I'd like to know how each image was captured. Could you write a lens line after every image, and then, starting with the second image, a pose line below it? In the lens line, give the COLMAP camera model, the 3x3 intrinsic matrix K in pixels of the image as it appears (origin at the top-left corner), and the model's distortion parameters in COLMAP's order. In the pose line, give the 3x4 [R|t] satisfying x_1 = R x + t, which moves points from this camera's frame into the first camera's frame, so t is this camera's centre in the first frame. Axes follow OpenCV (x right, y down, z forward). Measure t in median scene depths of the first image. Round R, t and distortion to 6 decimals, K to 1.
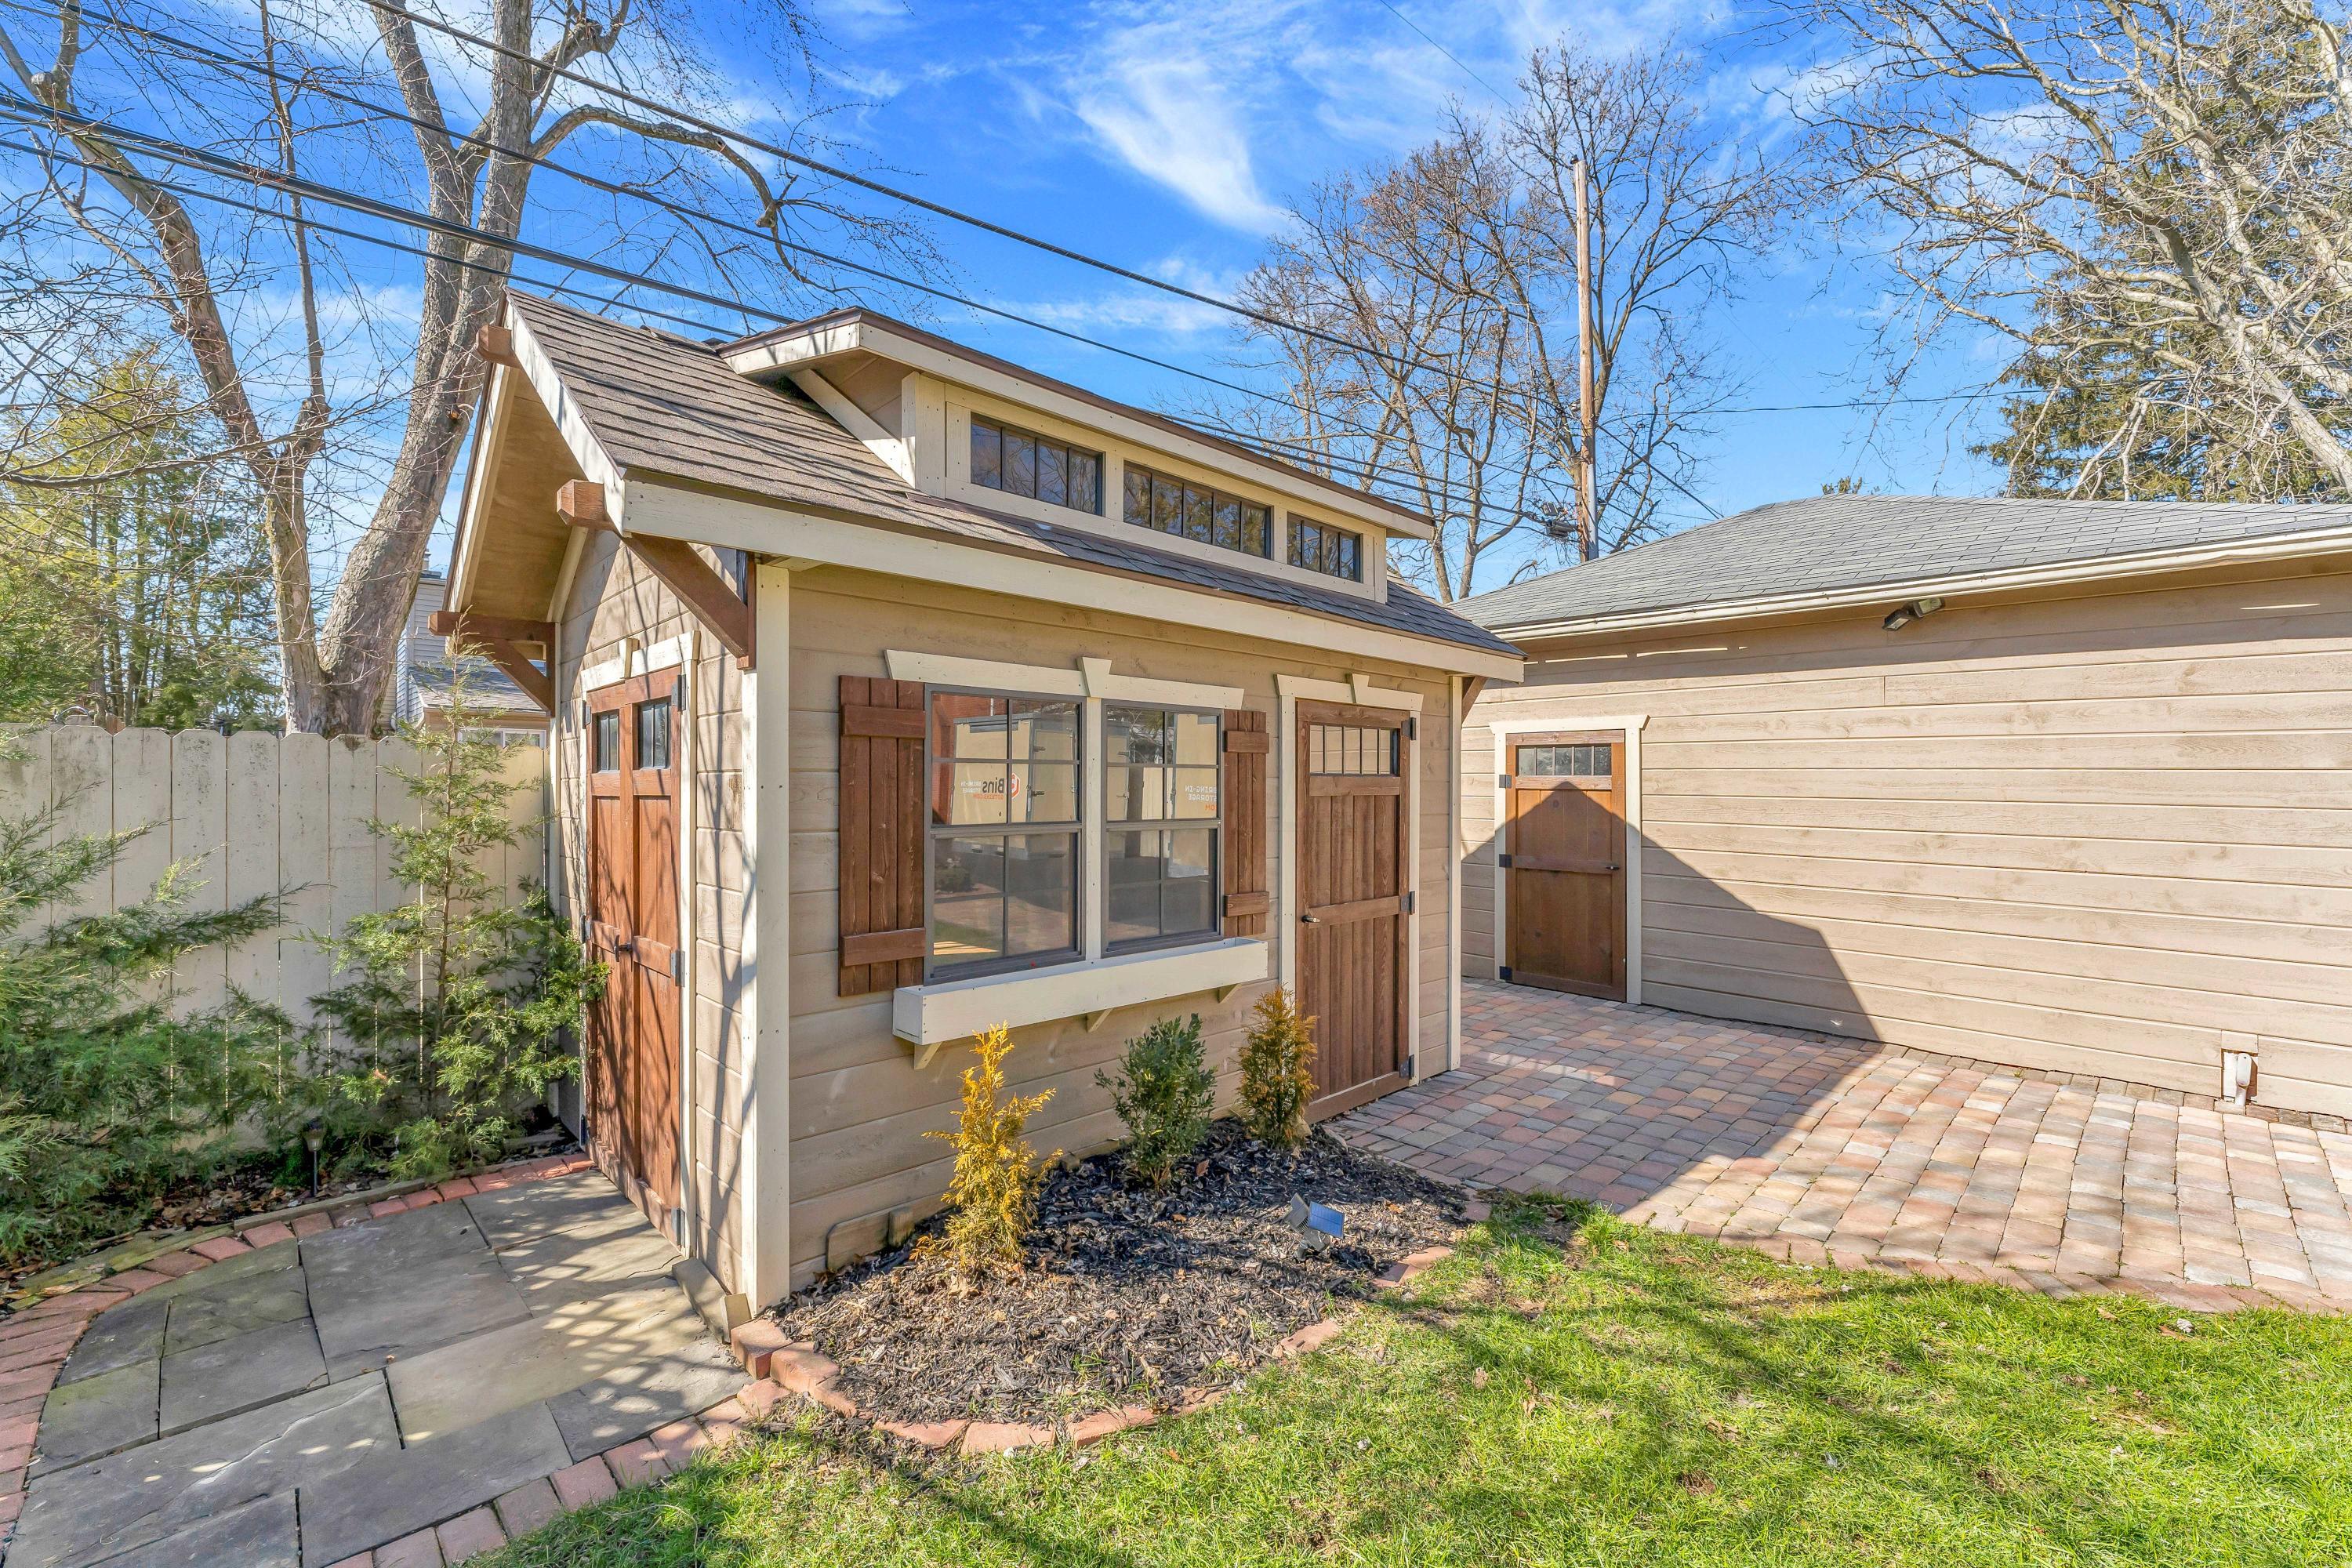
lens RADIAL K [[960.5, 0, 1166.0], [0, 960.5, 771.6], [0, 0, 1]] dist [-0.002112, 0.000124]
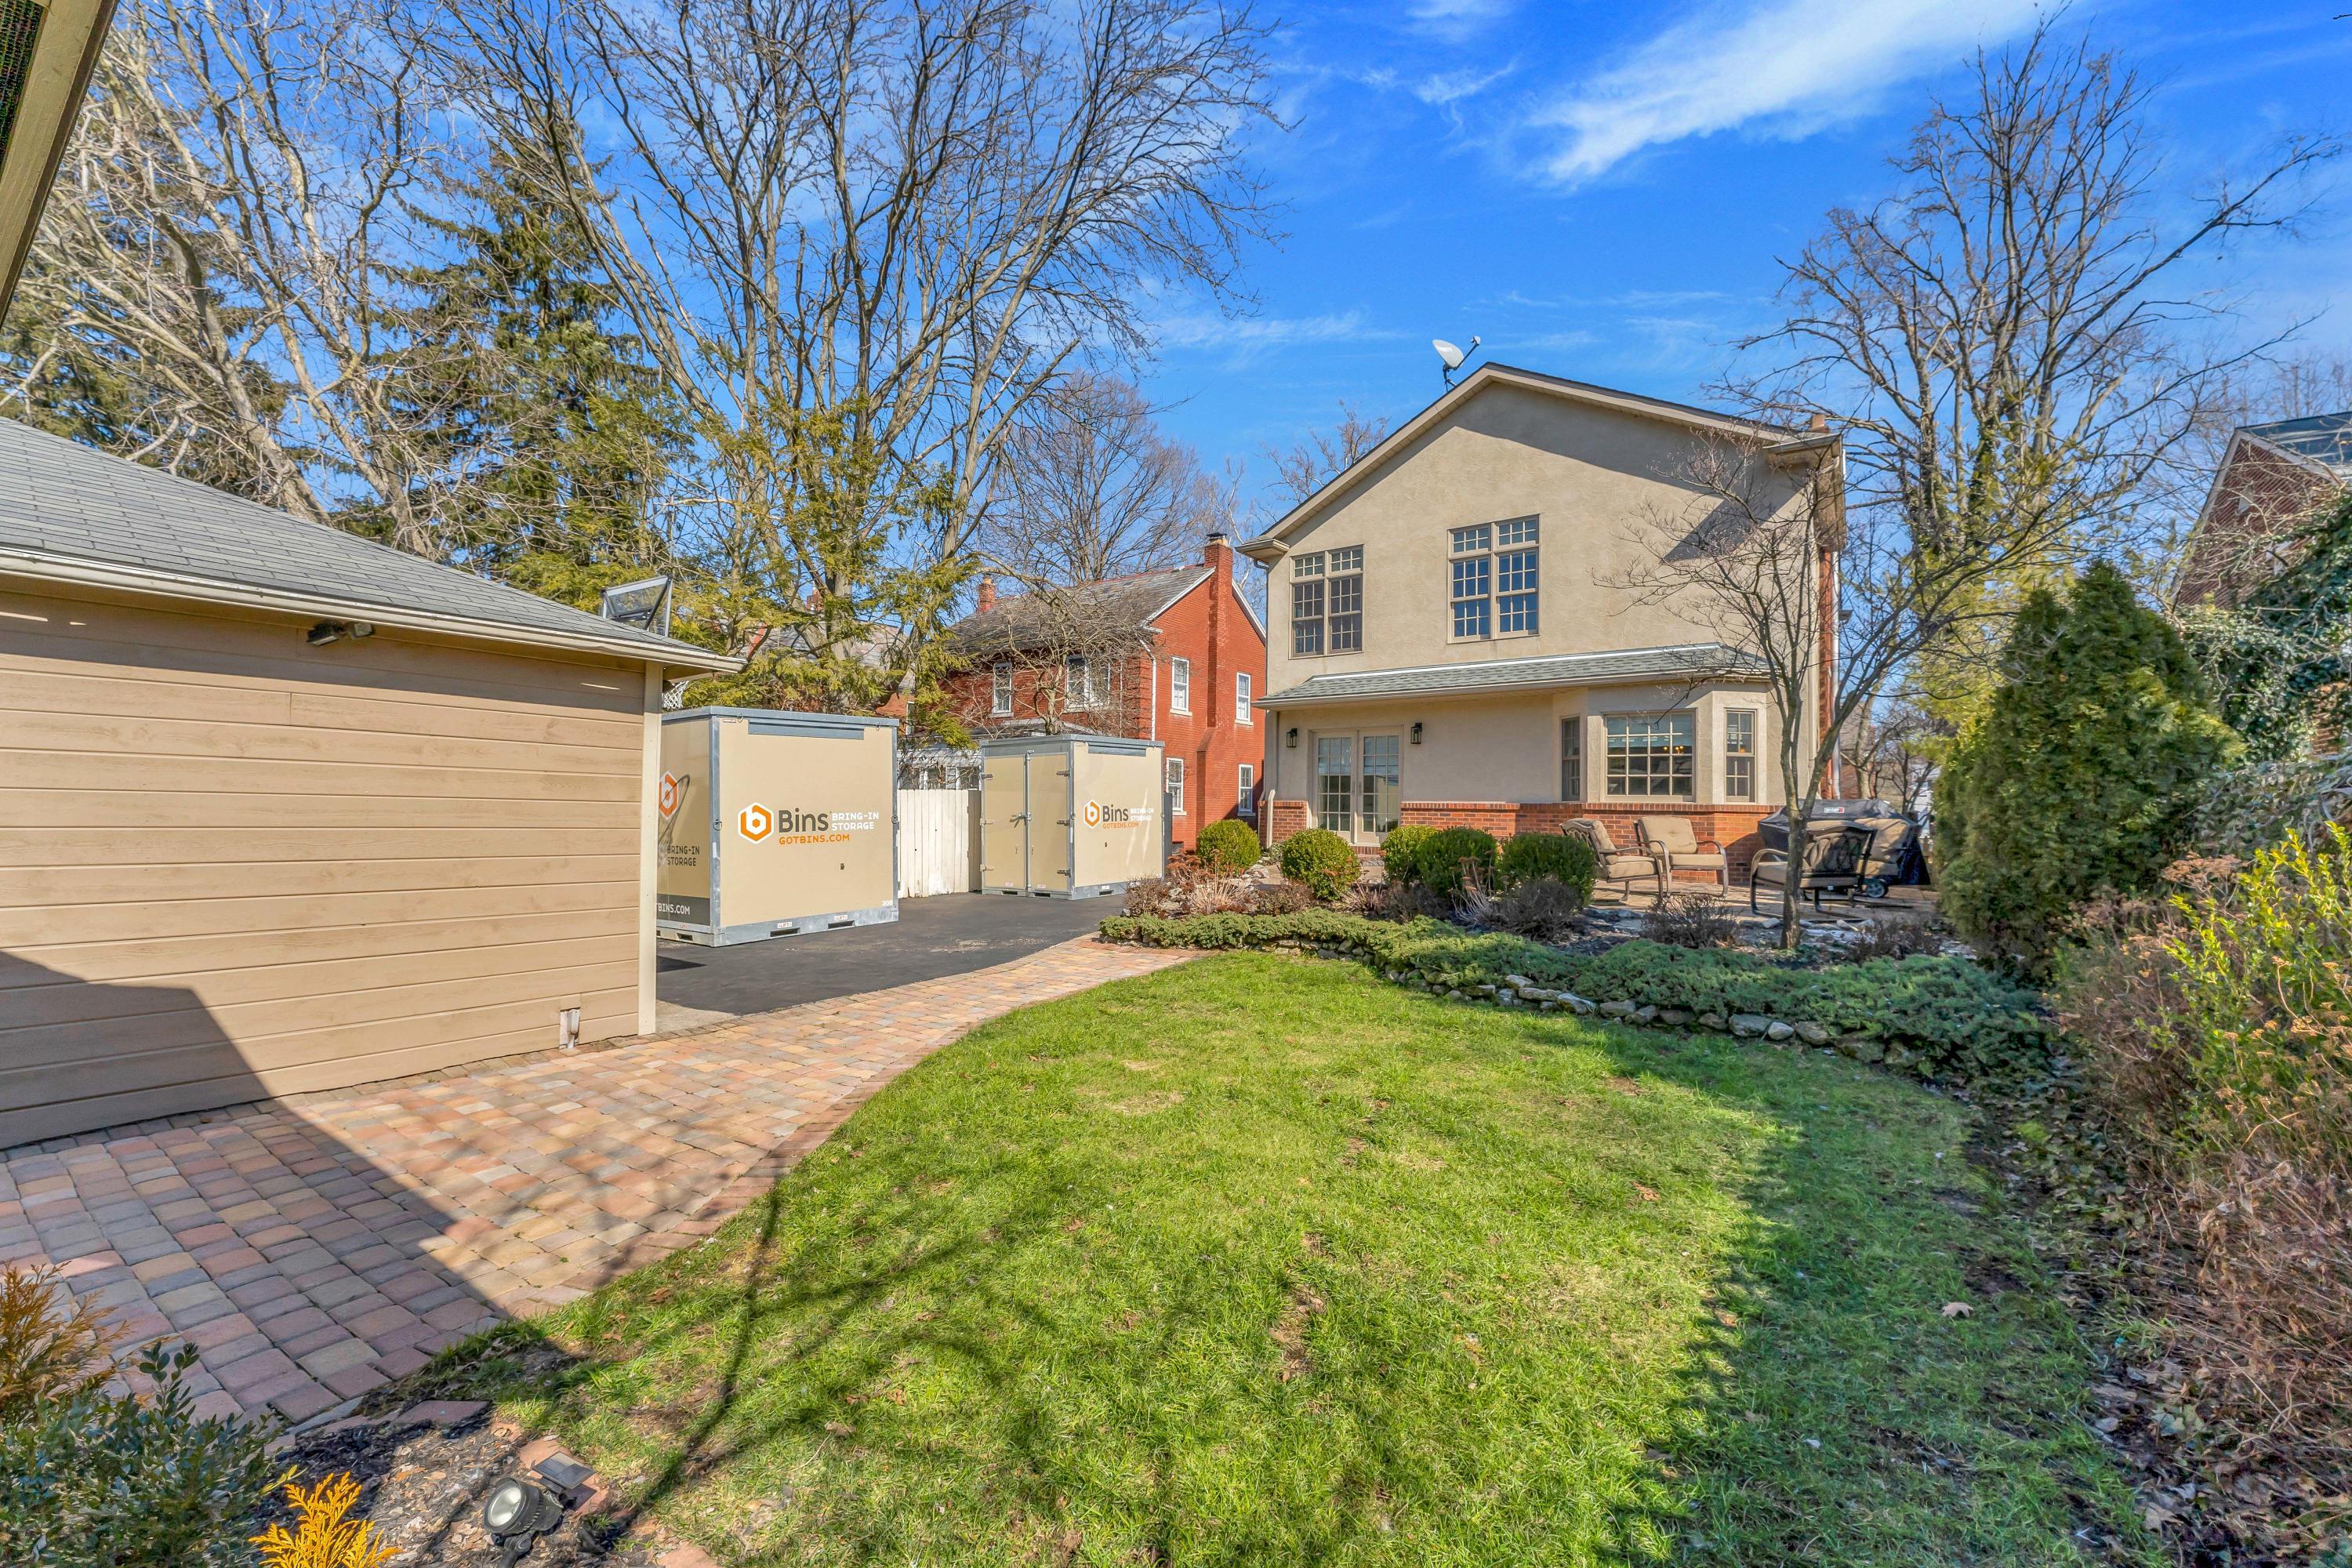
lens RADIAL K [[960.5, 0, 1166.0], [0, 960.5, 771.6], [0, 0, 1]] dist [-0.002112, 0.000124]
pose [[-0.202518, 0.029866, 0.978823, -0.404137], [-0.026359, 0.999006, -0.035935, -0.017326], [-0.978924, -0.033078, -0.201530, 0.477121]]
